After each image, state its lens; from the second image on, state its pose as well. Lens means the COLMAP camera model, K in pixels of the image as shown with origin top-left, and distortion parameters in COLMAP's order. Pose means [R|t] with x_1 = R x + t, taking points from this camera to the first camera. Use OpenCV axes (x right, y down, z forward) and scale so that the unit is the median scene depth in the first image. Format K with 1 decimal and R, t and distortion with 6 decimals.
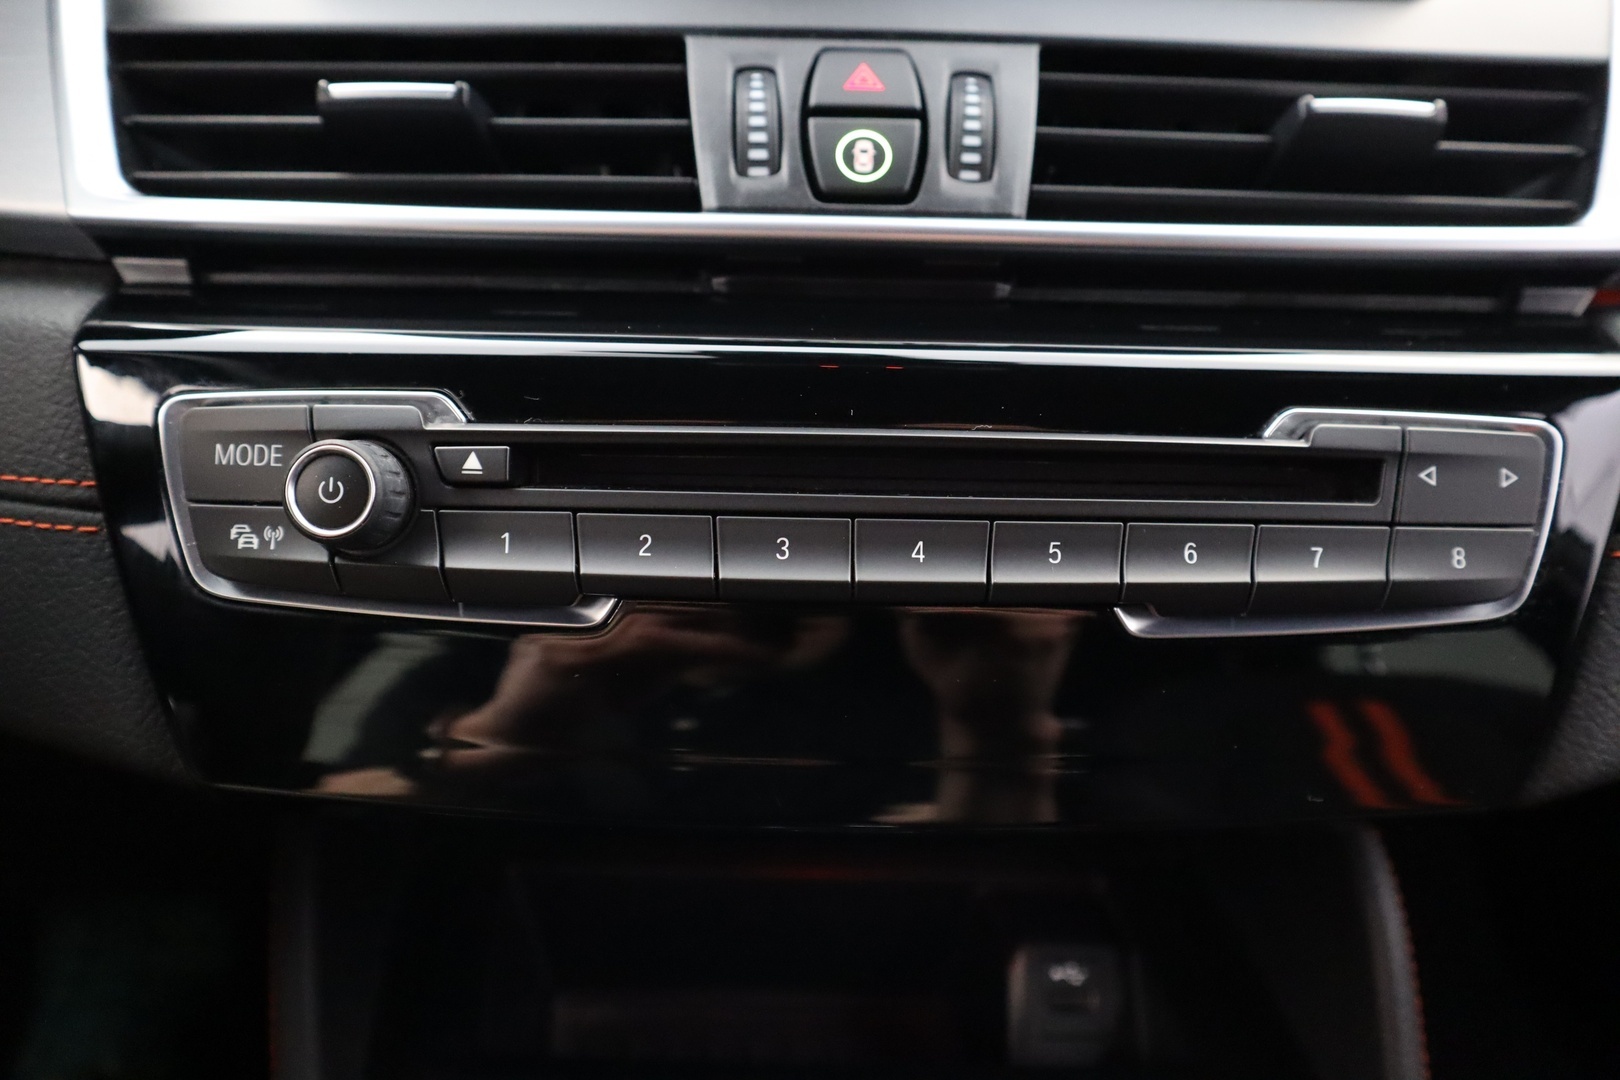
lens RADIAL K [[1223.3, 0, 810.0], [0, 1223.3, 540.0], [0, 0, 1]] dist [-0.095945, 0.076328]
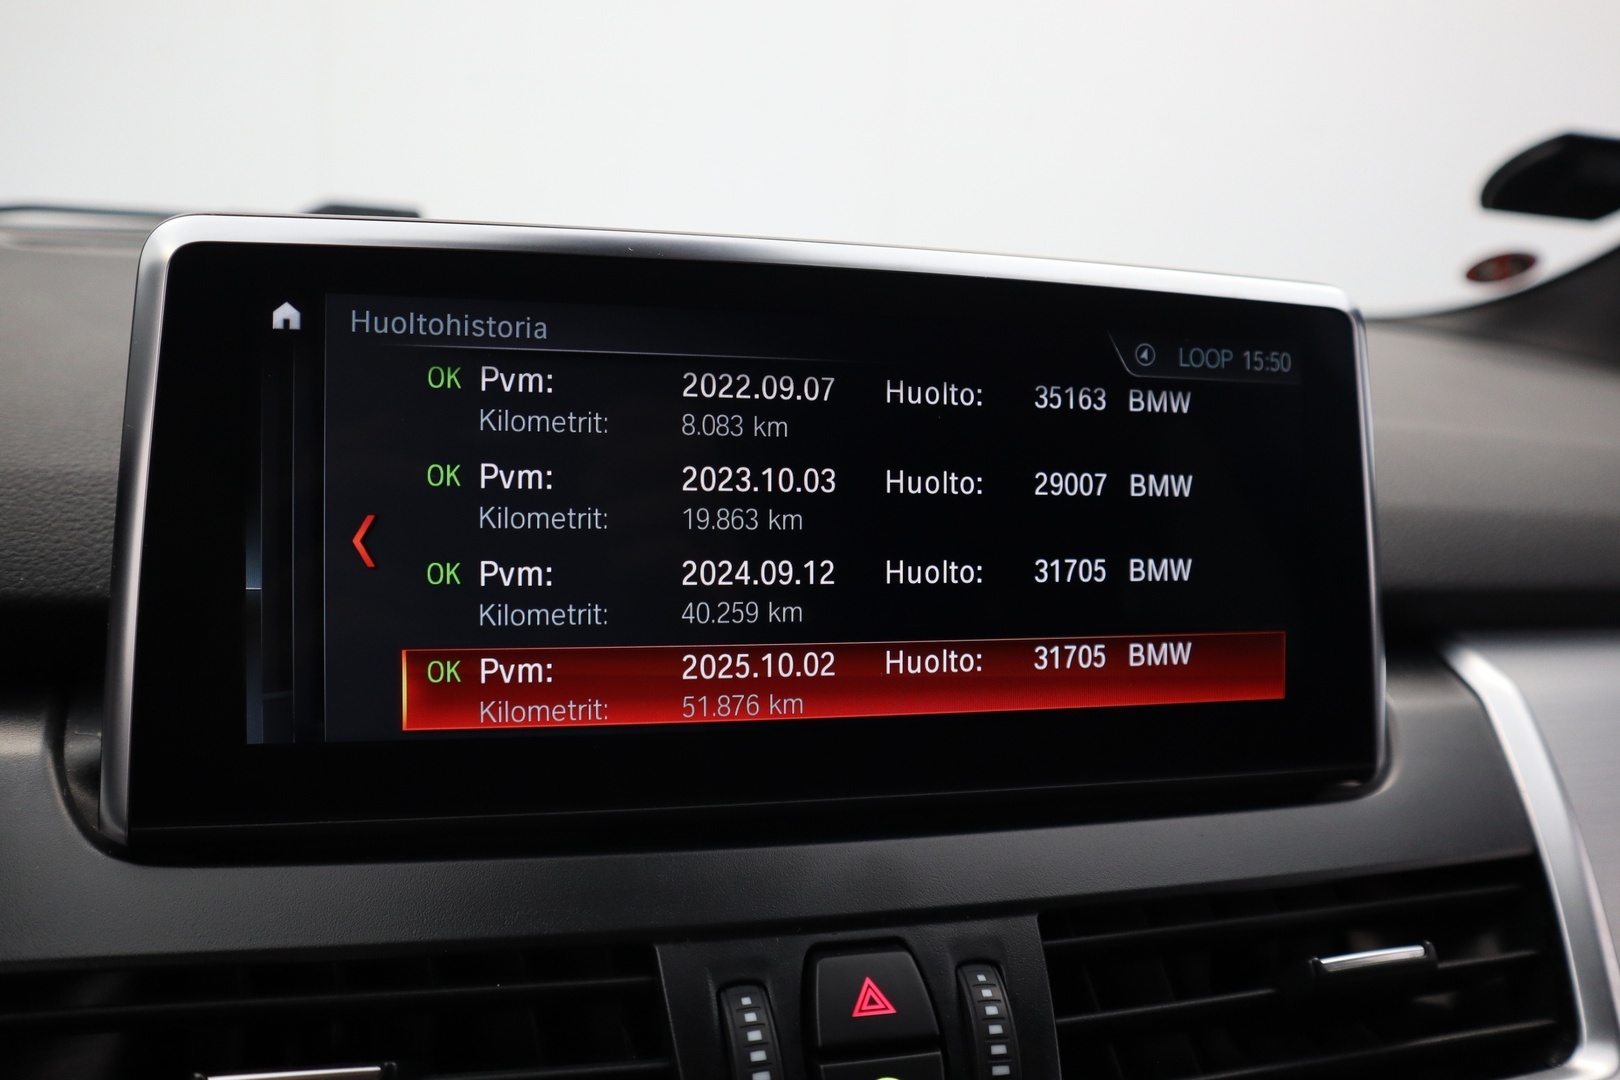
lens RADIAL K [[1223.3, 0, 810.0], [0, 1223.3, 540.0], [0, 0, 1]] dist [-0.095945, 0.076328]
pose [[0.970519, -0.019687, 0.240218, -0.205202], [0.080588, 0.965803, -0.246437, -0.499087], [-0.227151, 0.258530, 0.938917, 0.106828]]
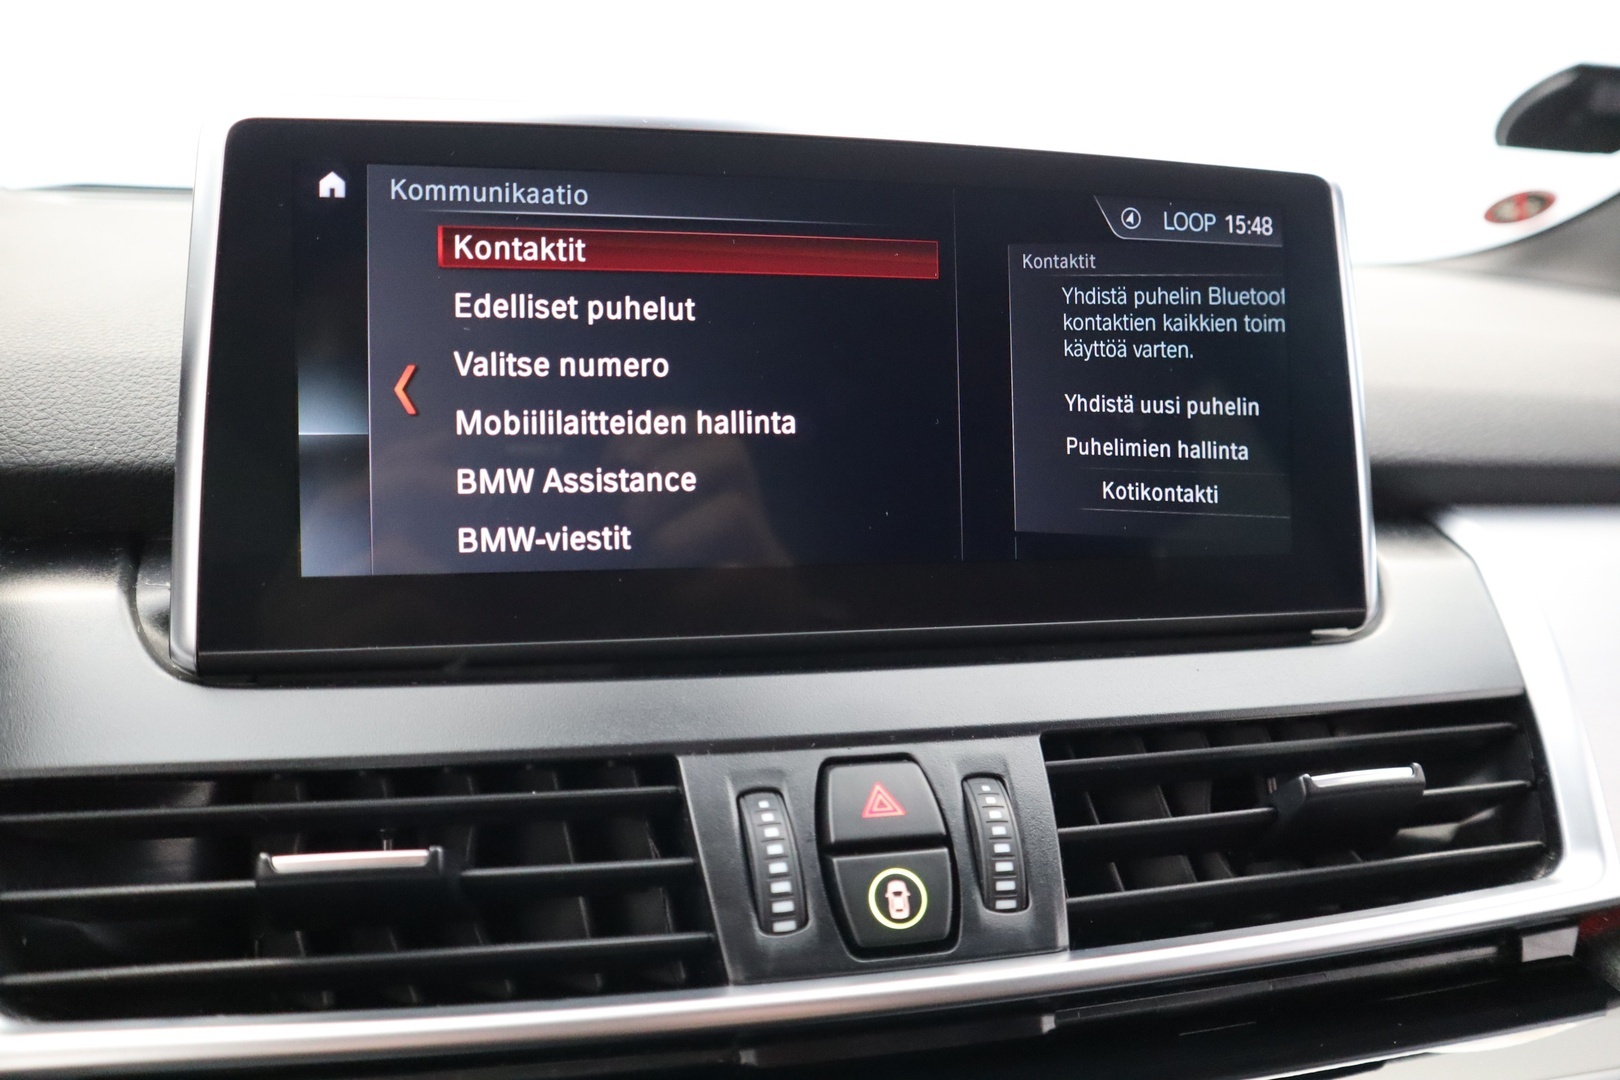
lens RADIAL K [[1223.3, 0, 810.0], [0, 1223.3, 540.0], [0, 0, 1]] dist [-0.095945, 0.076328]
pose [[0.977043, -0.040848, 0.209090, -0.200885], [0.094049, 0.963335, -0.251279, -0.351750], [-0.191159, 0.265175, 0.945061, 0.069629]]
